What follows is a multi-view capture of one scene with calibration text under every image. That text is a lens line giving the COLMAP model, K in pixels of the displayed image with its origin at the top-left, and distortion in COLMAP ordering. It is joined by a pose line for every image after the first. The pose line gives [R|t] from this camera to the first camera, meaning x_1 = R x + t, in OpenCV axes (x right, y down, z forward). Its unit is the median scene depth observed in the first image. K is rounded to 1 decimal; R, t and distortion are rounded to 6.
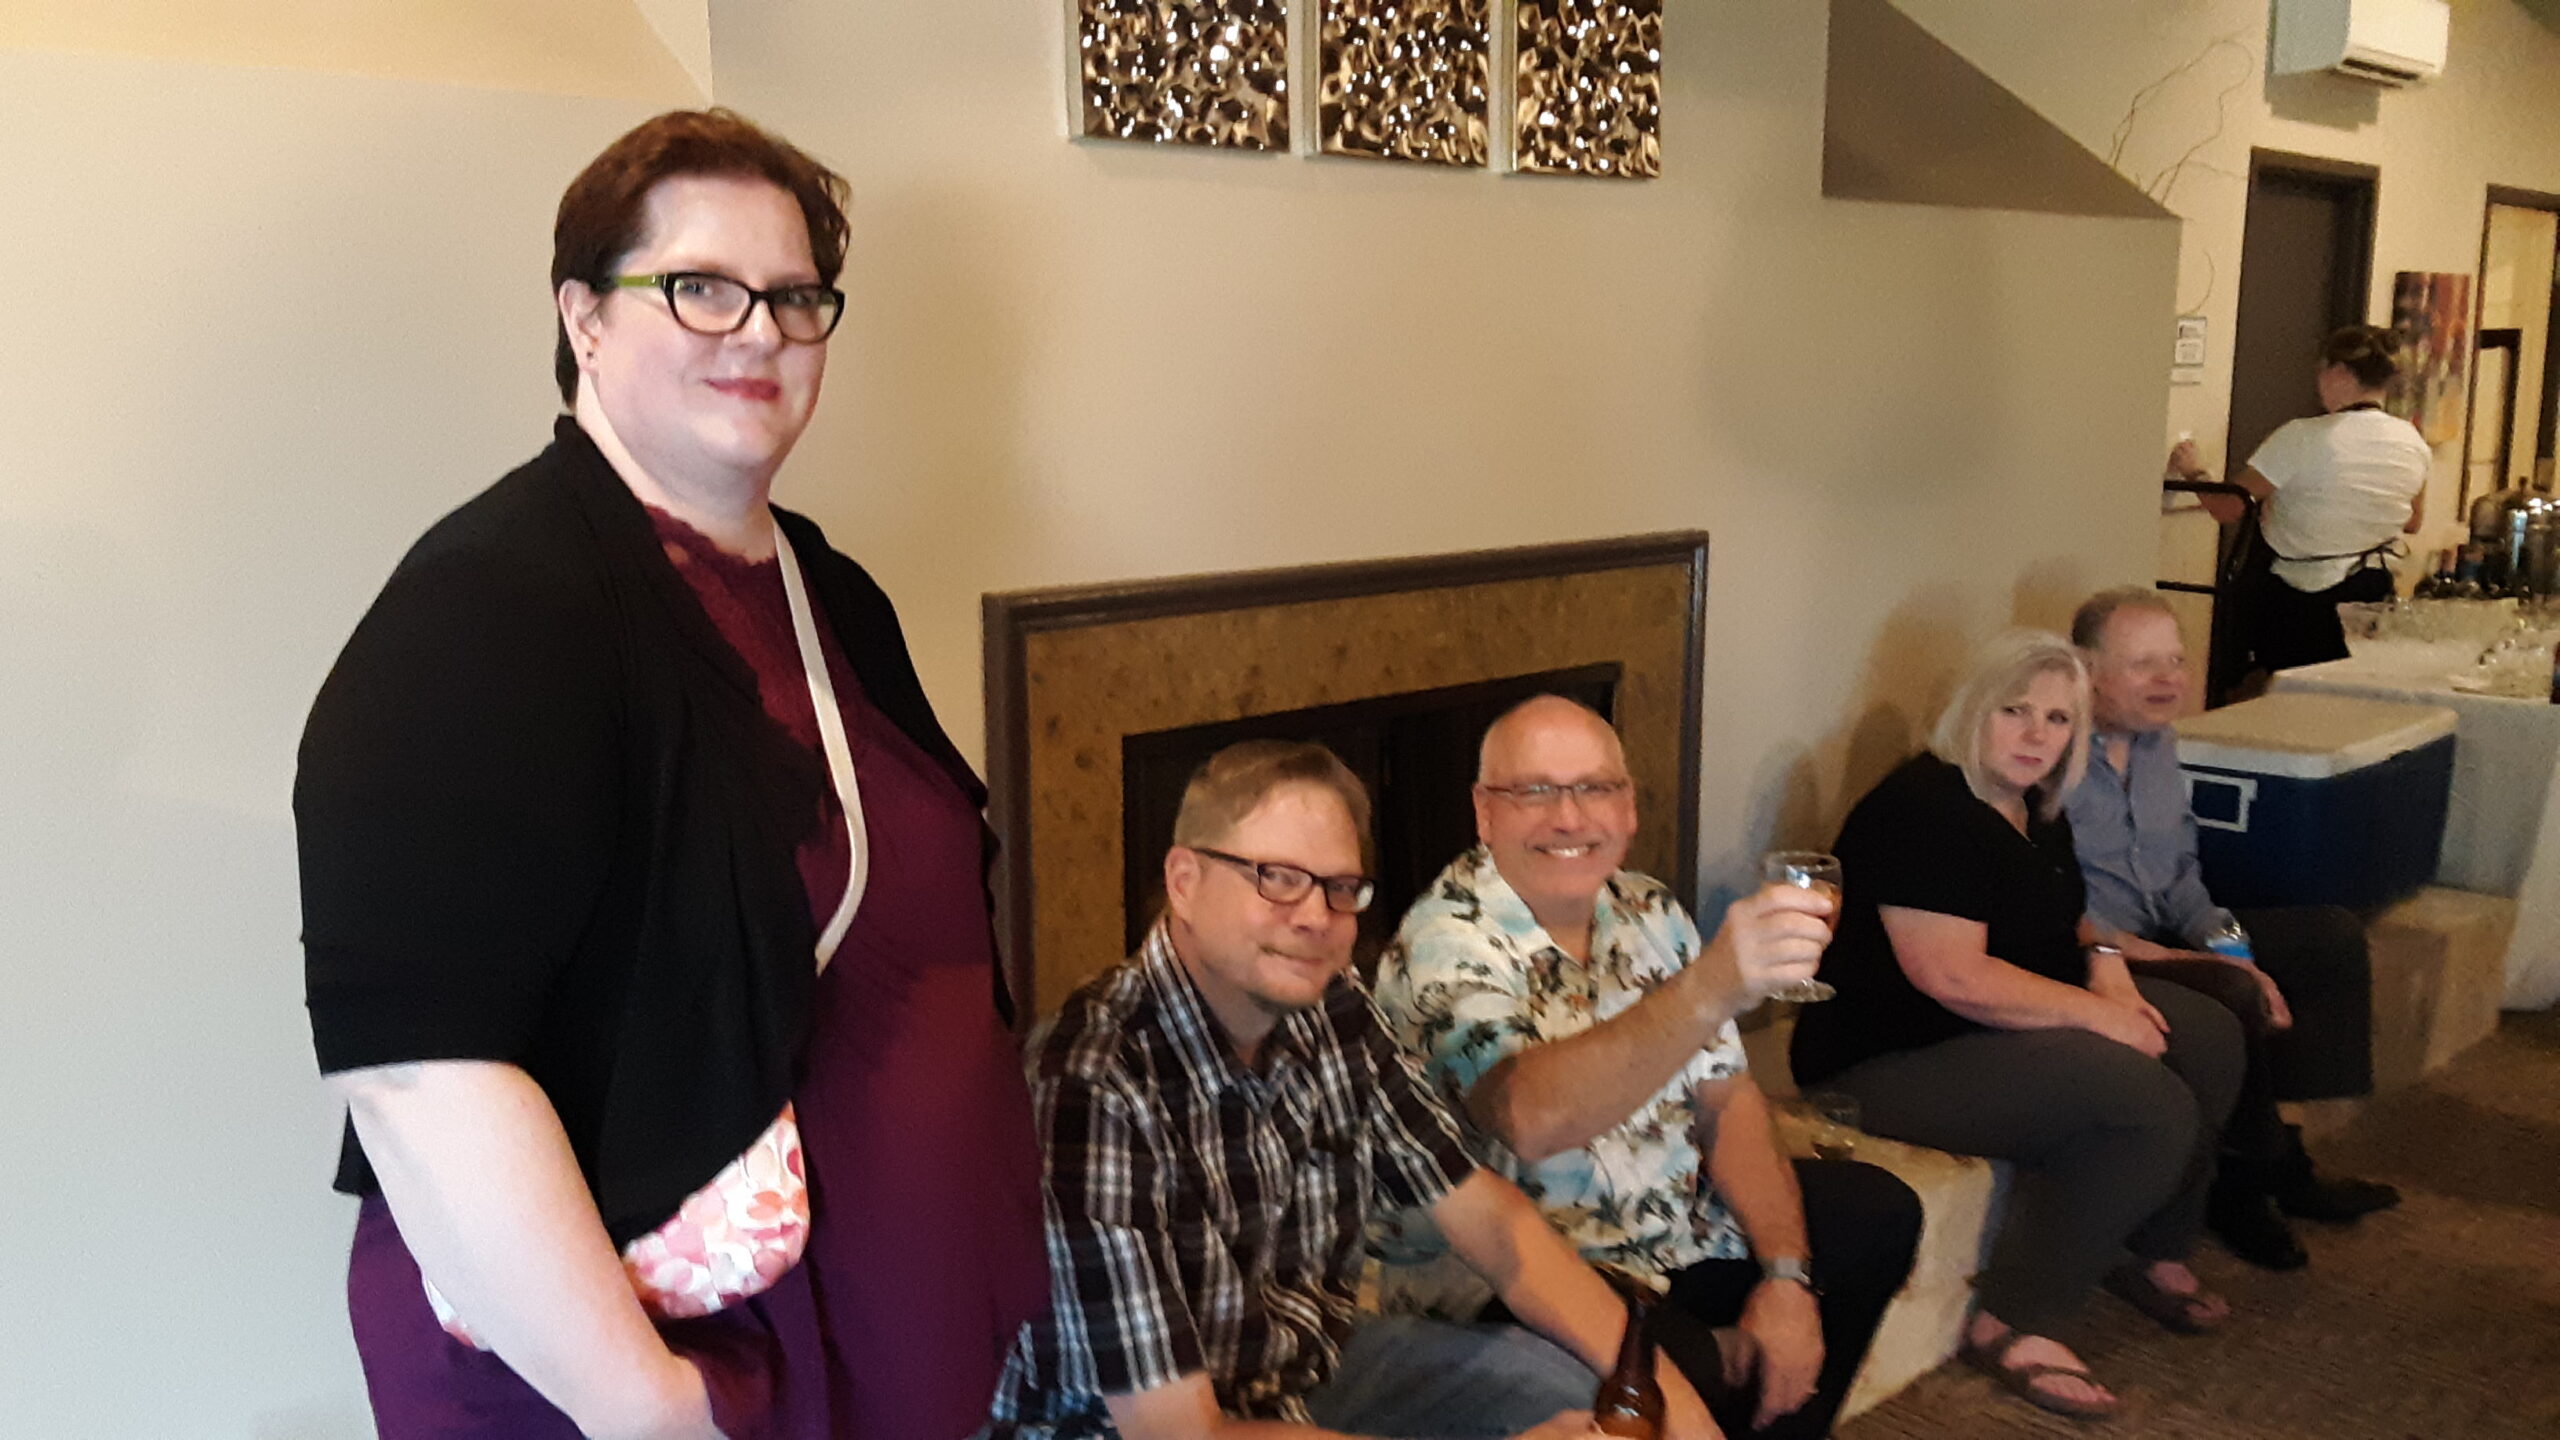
lens RADIAL K [[2008.1, 0, 1280.0], [0, 2008.1, 720.0], [0, 0, 1]] dist [0.116647, -0.169031]
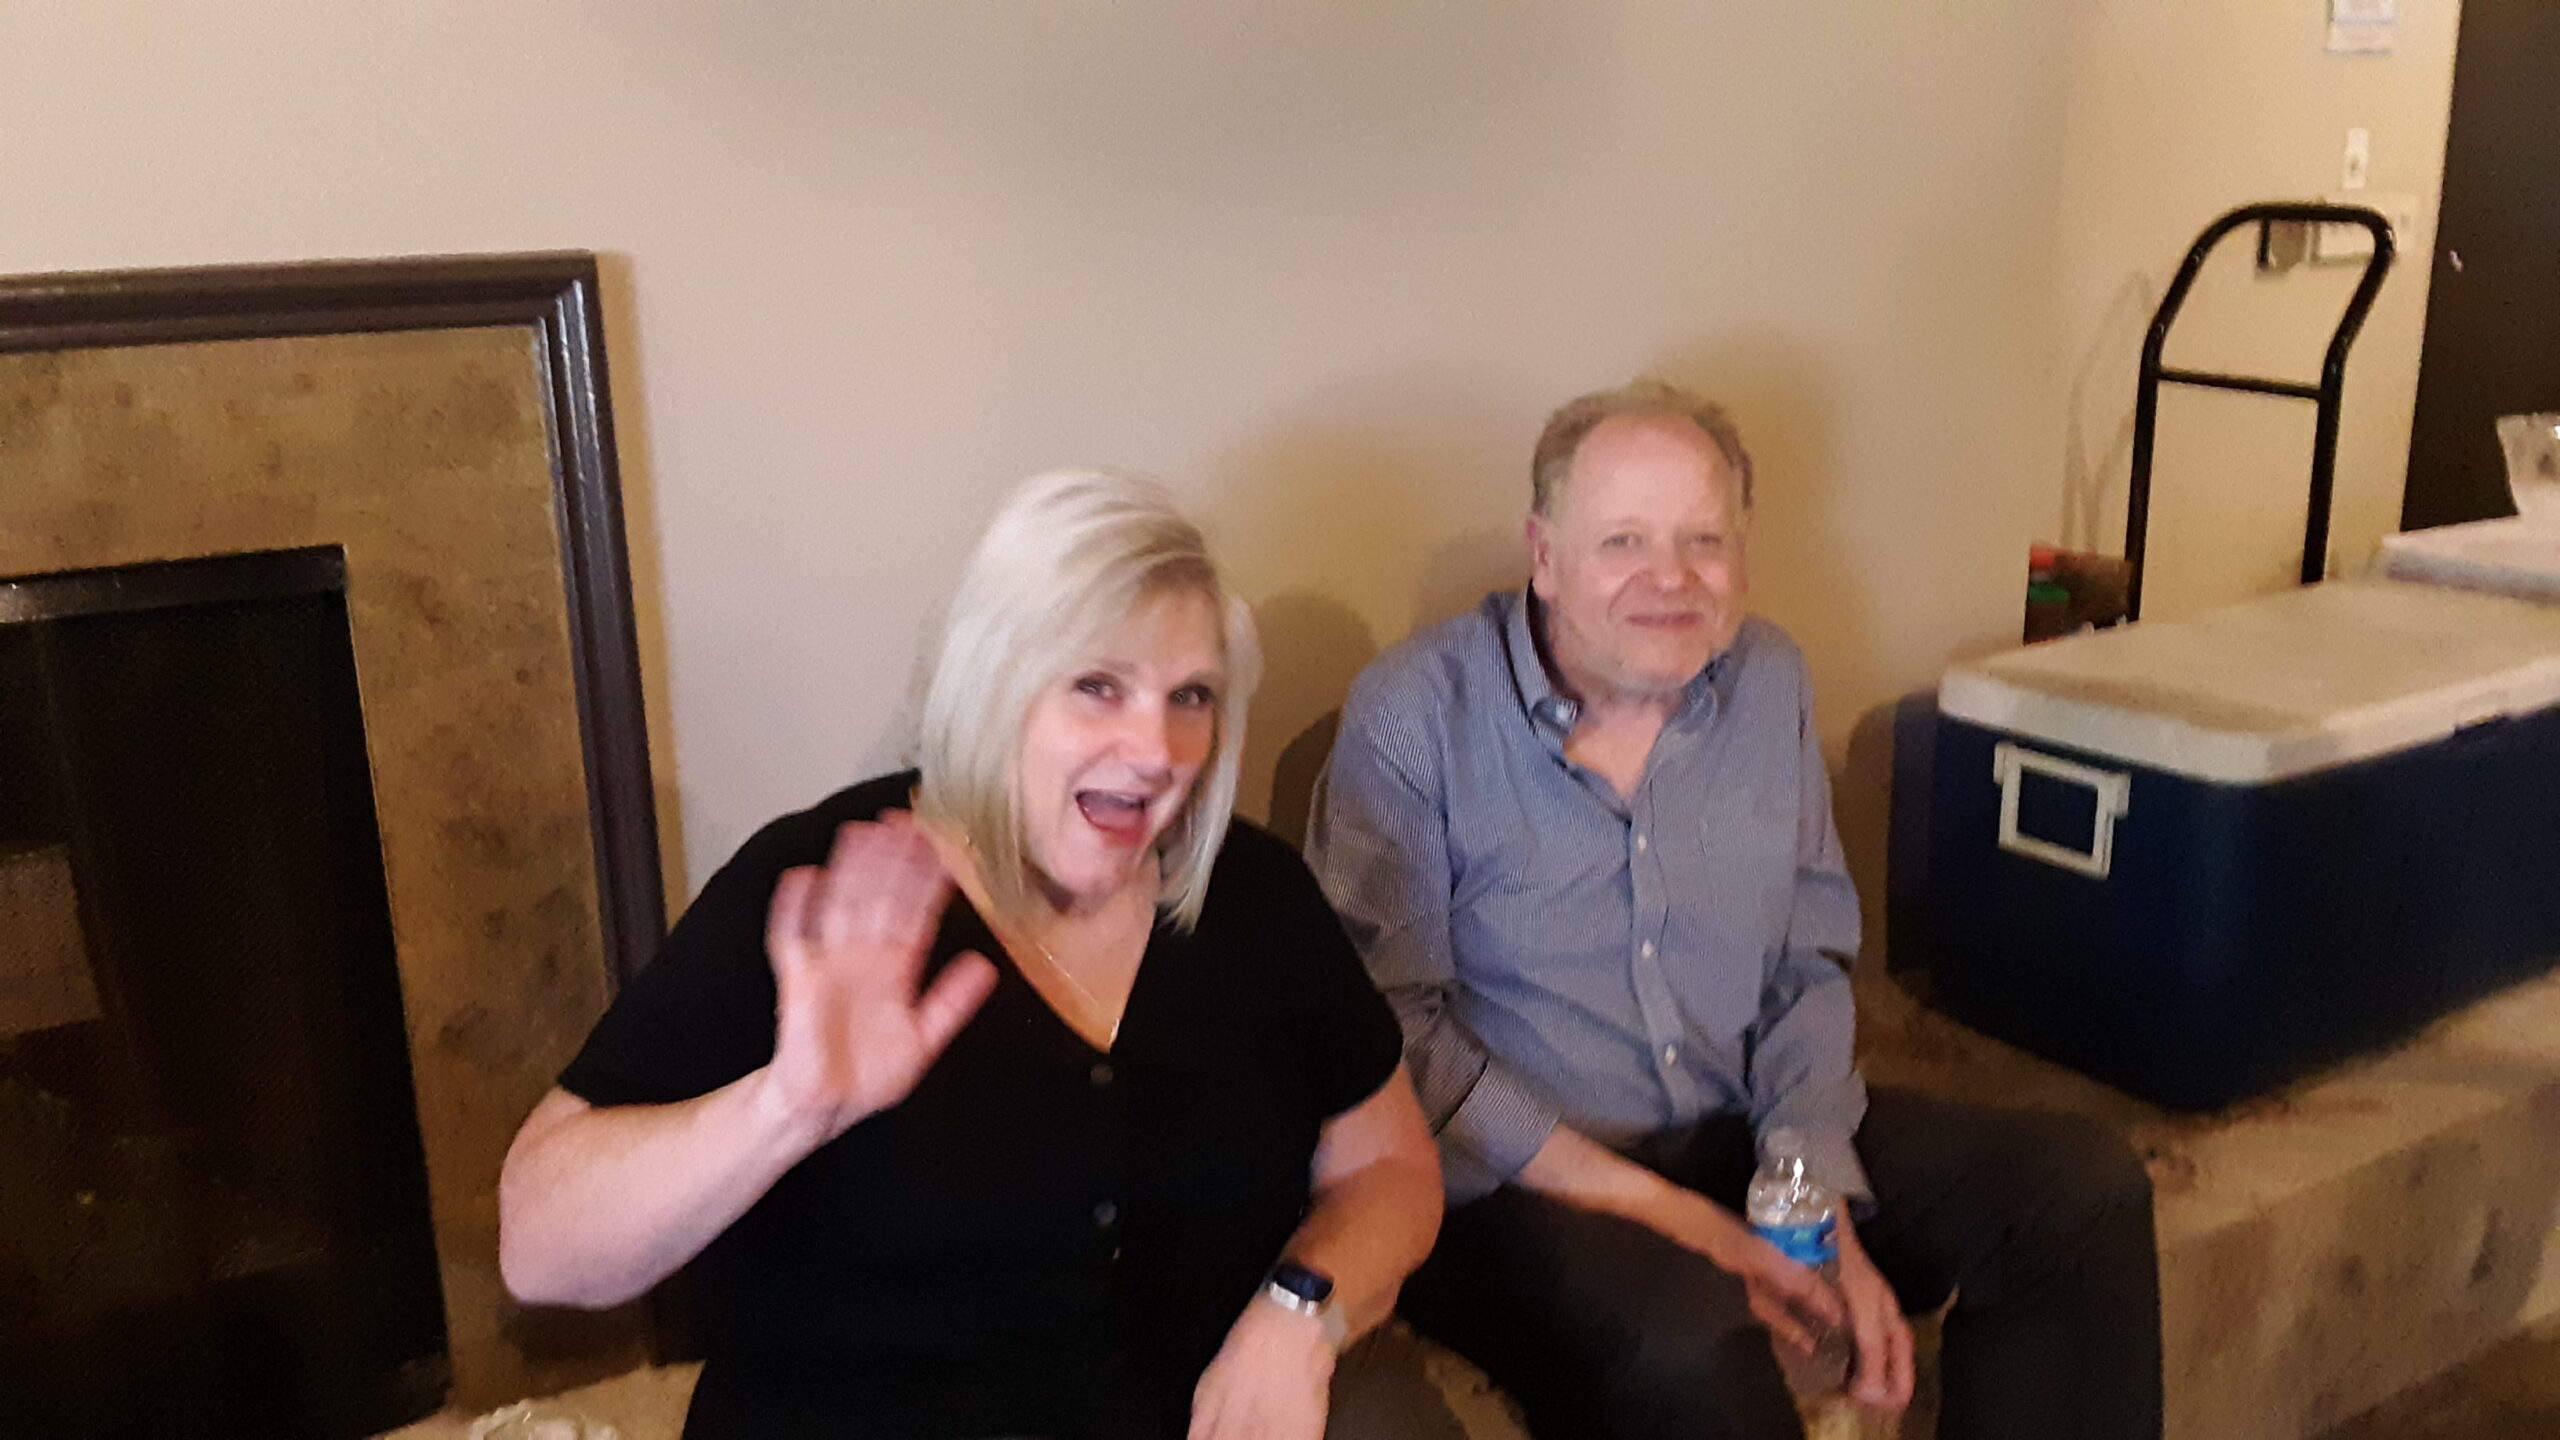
lens RADIAL K [[2008.1, 0, 1280.0], [0, 2008.1, 720.0], [0, 0, 1]] dist [0.116647, -0.169031]
pose [[0.973735, 0.030726, -0.225600, 0.388682], [-0.010306, 0.995785, 0.091141, -0.027092], [0.227449, -0.086422, 0.969947, 0.477244]]
